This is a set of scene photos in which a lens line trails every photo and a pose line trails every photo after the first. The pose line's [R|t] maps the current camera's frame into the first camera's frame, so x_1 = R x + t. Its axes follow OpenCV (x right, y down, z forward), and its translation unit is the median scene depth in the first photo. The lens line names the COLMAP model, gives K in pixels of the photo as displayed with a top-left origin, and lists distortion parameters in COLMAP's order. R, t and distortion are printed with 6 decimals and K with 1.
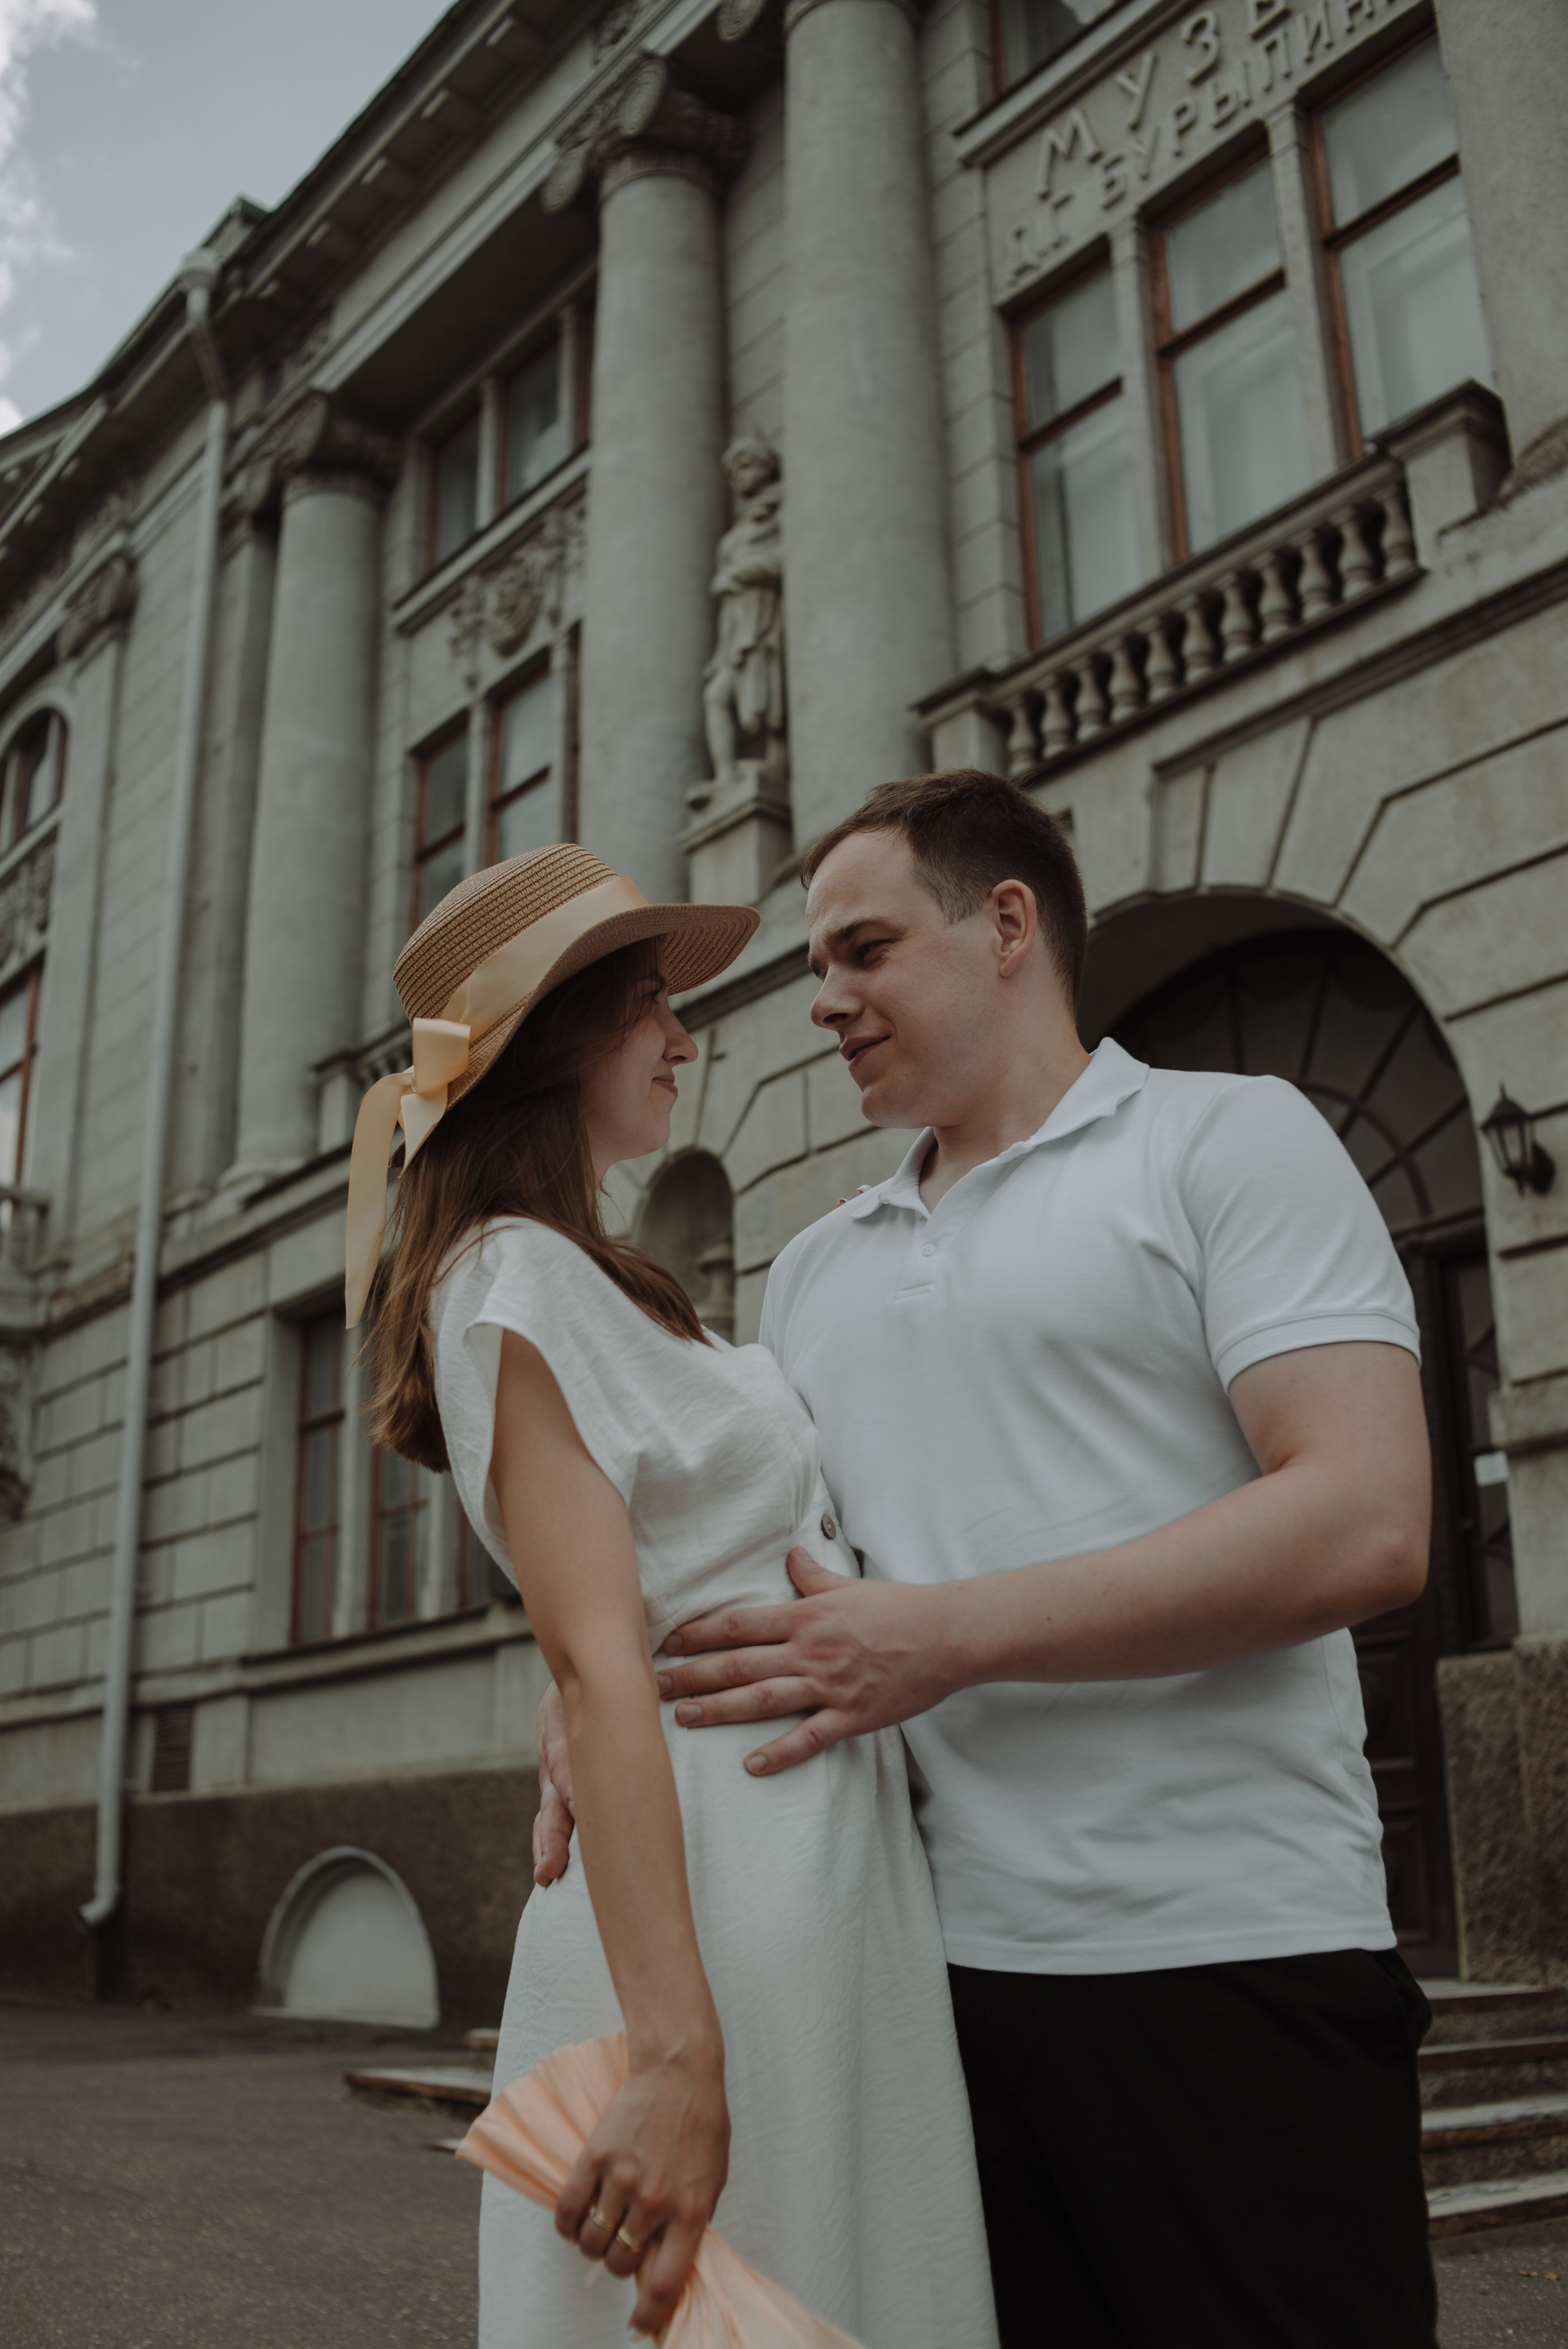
lens RADIAL K [[2279.1, 0, 767.0], [0, 2279.1, 1196.0], [0, 0, 1]] dist [-0.123239, 0.030281]
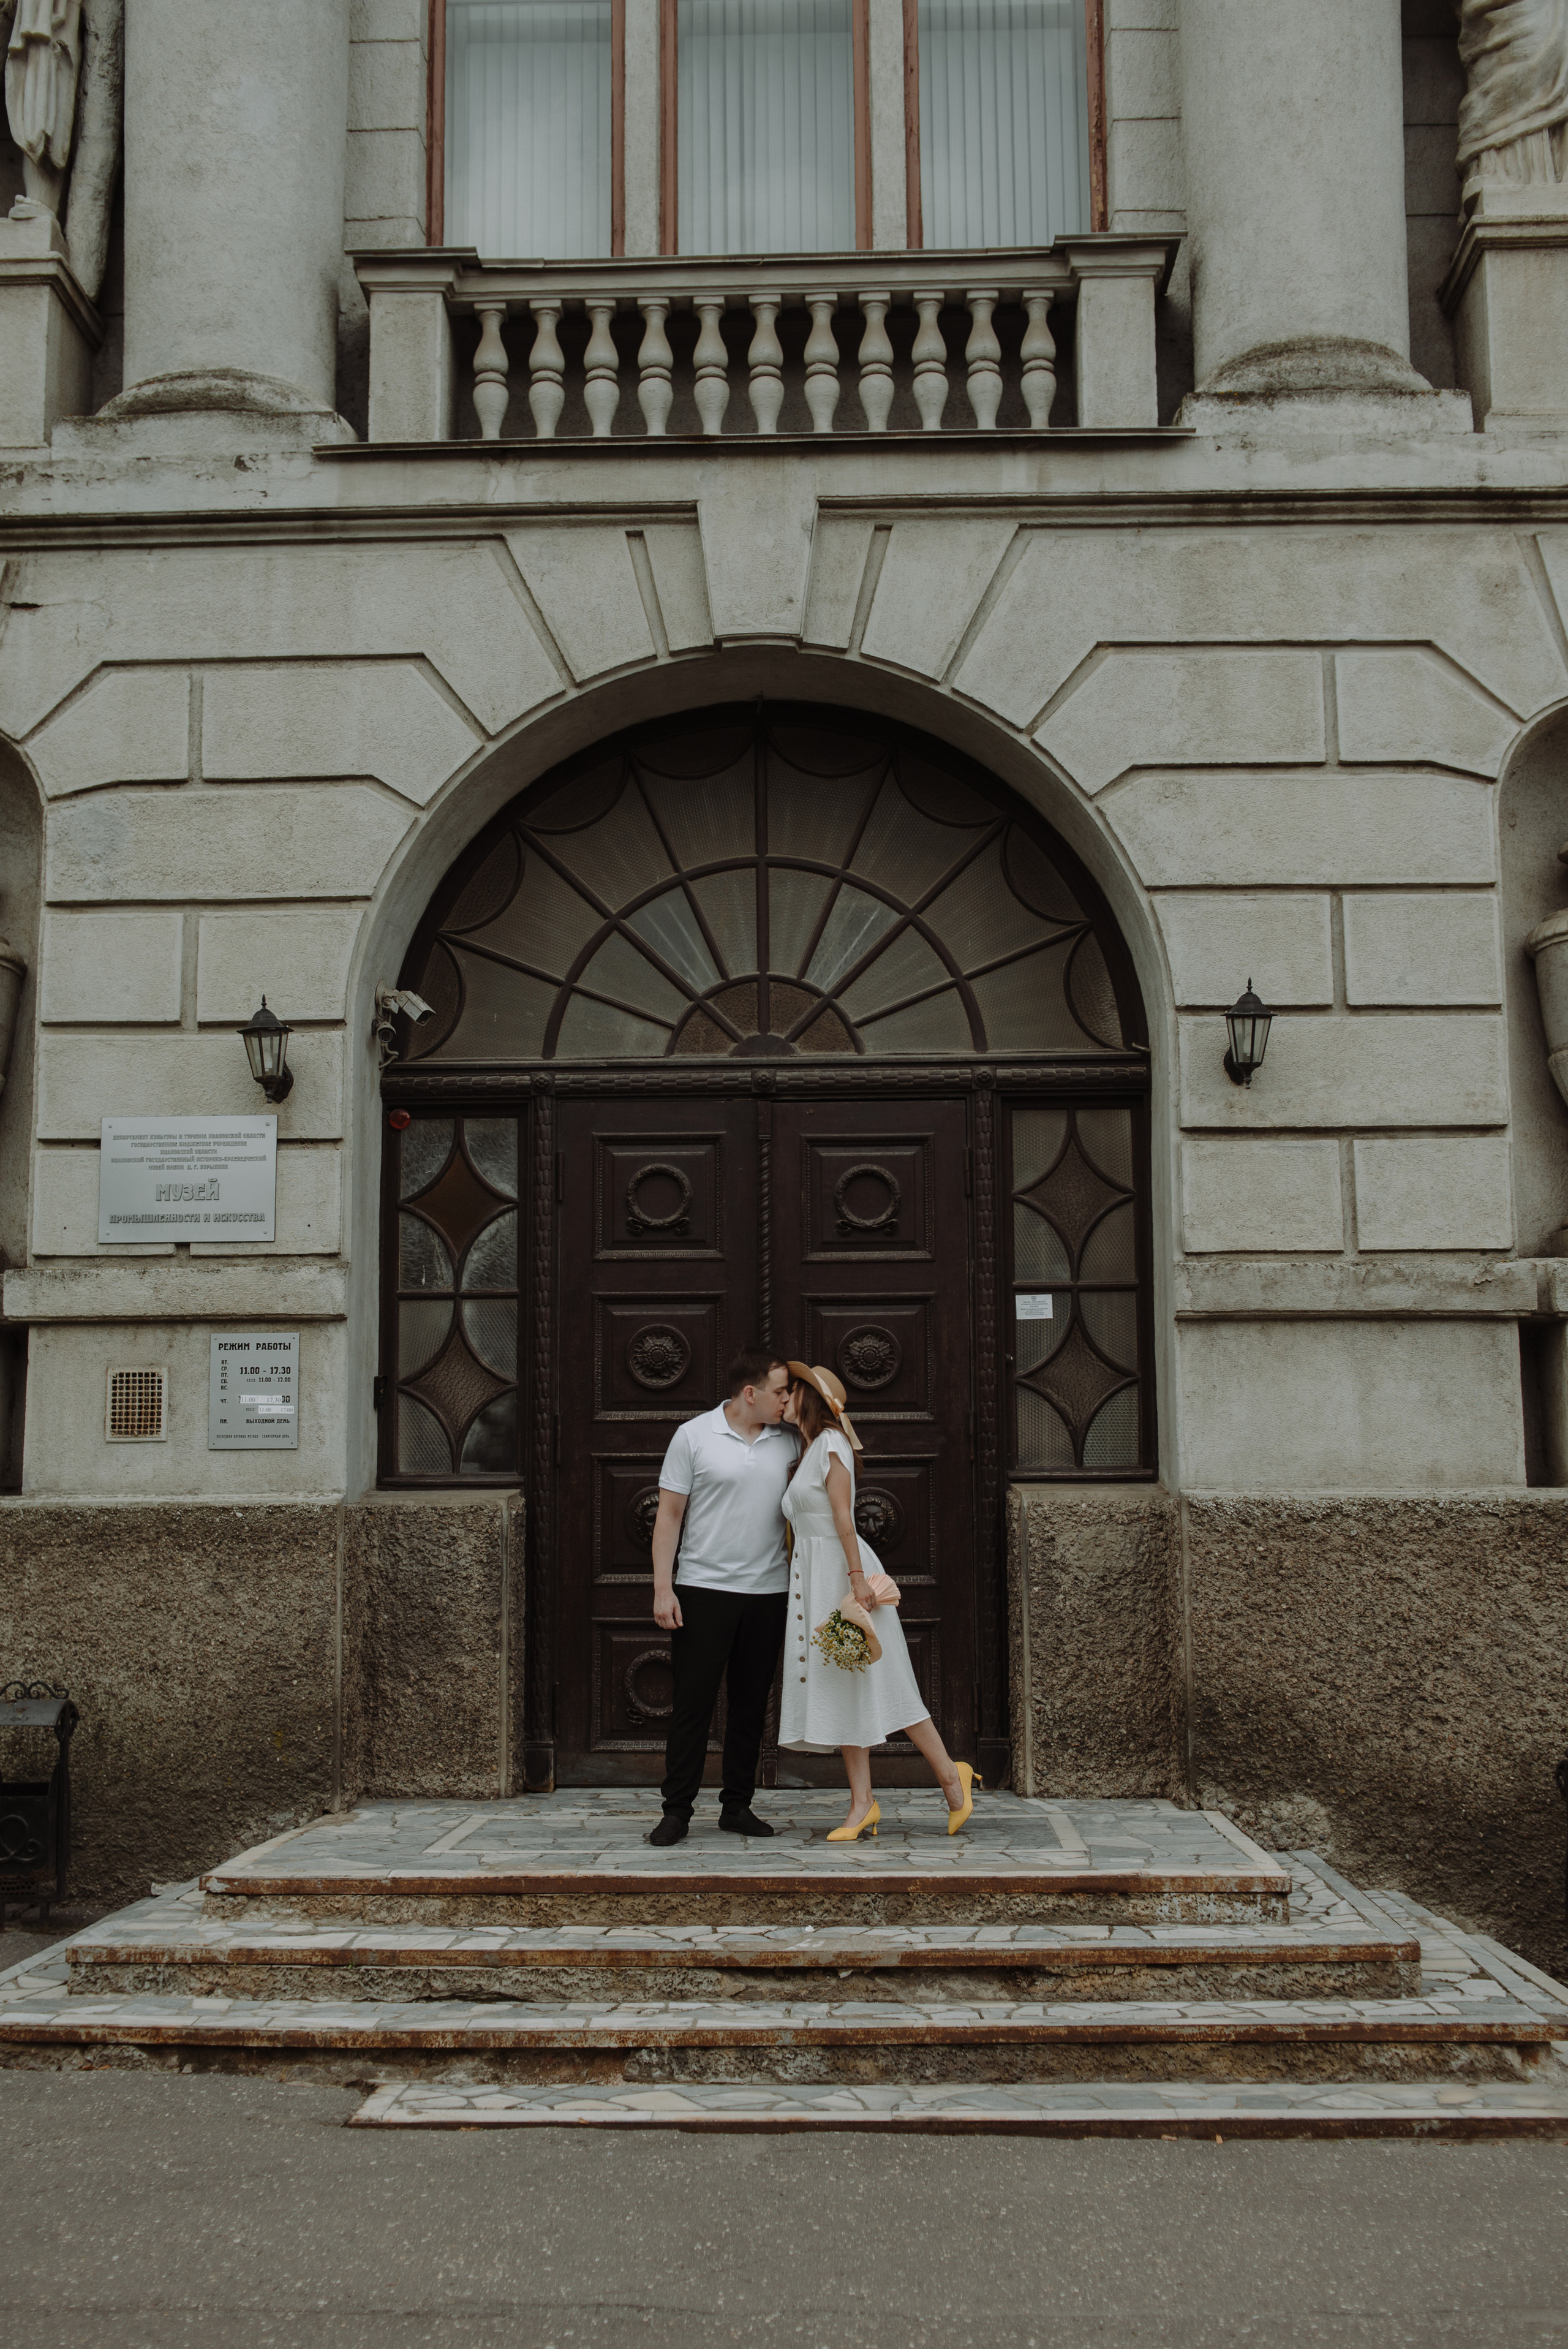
lens RADIAL K [[2386.0, 0, 782.5], [0, 2386.0, 1192.4], [0, 0, 1]] dist [-0.047119, 0.077354]
pose [[0.654020, 0.107559, 0.748791, -0.440081], [-0.234193, 0.970000, 0.065218, 0.017835], [-0.719313, -0.218016, 0.659589, 0.267624]]
